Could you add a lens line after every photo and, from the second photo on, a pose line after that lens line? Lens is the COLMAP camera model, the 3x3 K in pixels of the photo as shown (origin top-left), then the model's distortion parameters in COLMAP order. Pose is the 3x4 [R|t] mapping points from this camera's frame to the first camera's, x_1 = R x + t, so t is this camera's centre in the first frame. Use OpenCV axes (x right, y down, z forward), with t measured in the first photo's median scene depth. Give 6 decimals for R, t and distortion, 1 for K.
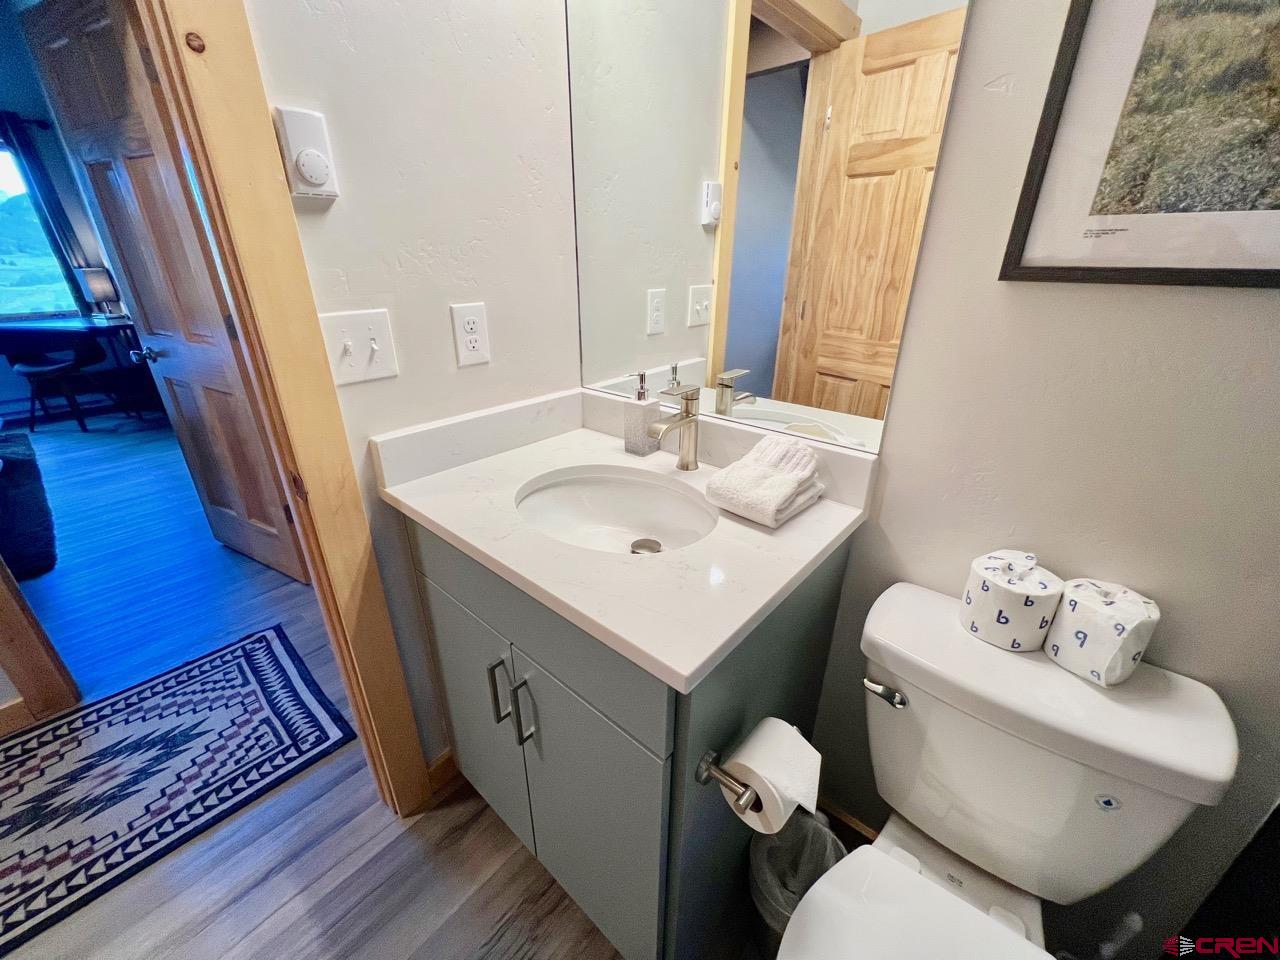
lens RADIAL K [[515.2, 0, 642.8], [0, 515.2, 478.3], [0, 0, 1]] dist [-0.000145, 0.000508]
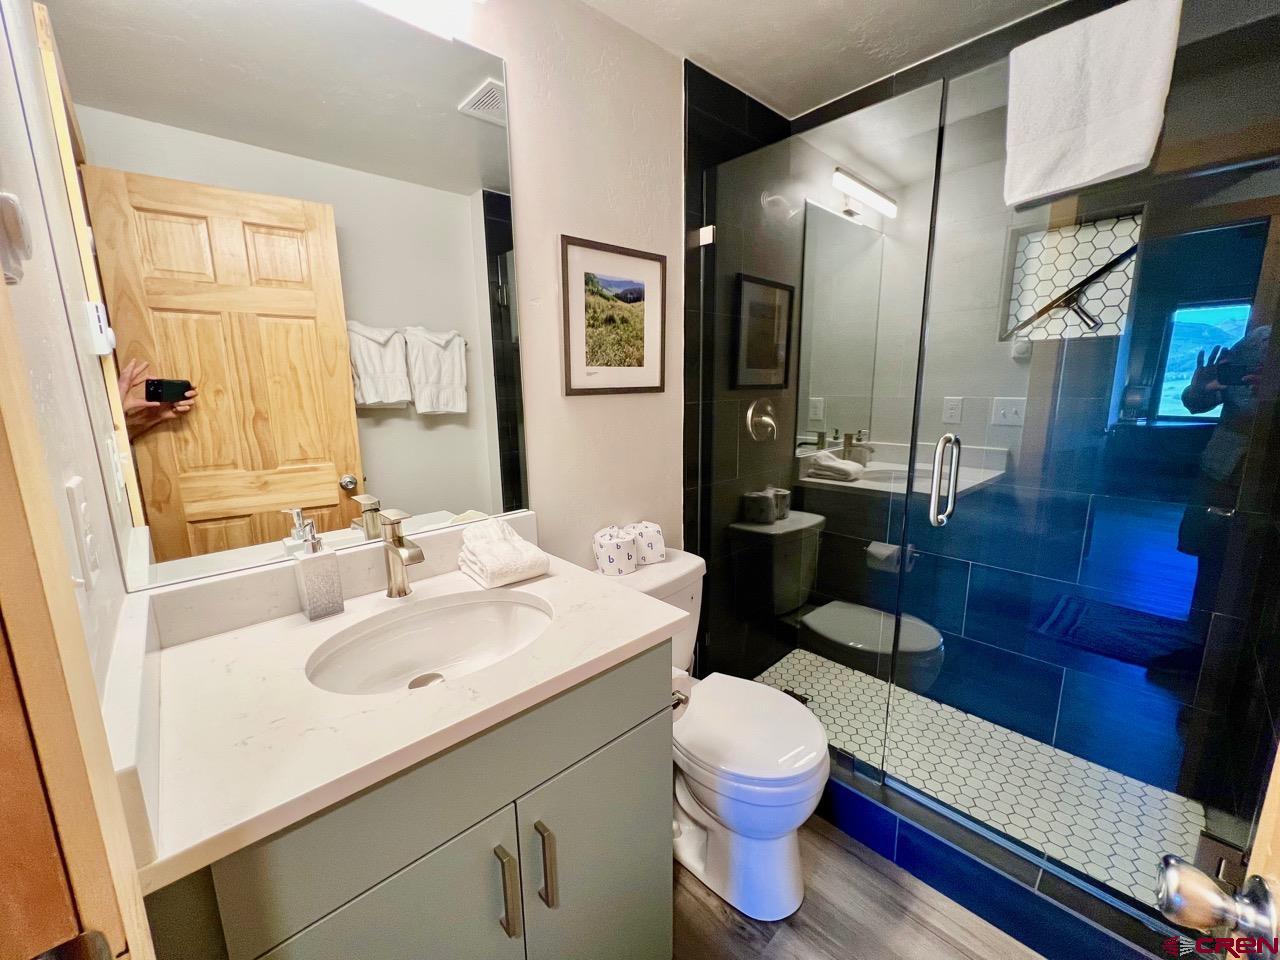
lens RADIAL K [[515.2, 0, 641.5], [0, 515.2, 484.8], [0, 0, 1]] dist [-0.000145, 0.000508]
pose [[0.112876, -0.205959, 0.972029, -0.704210], [0.413142, 0.899432, 0.142601, -0.144094], [-0.903644, 0.385490, 0.186615, 0.302374]]
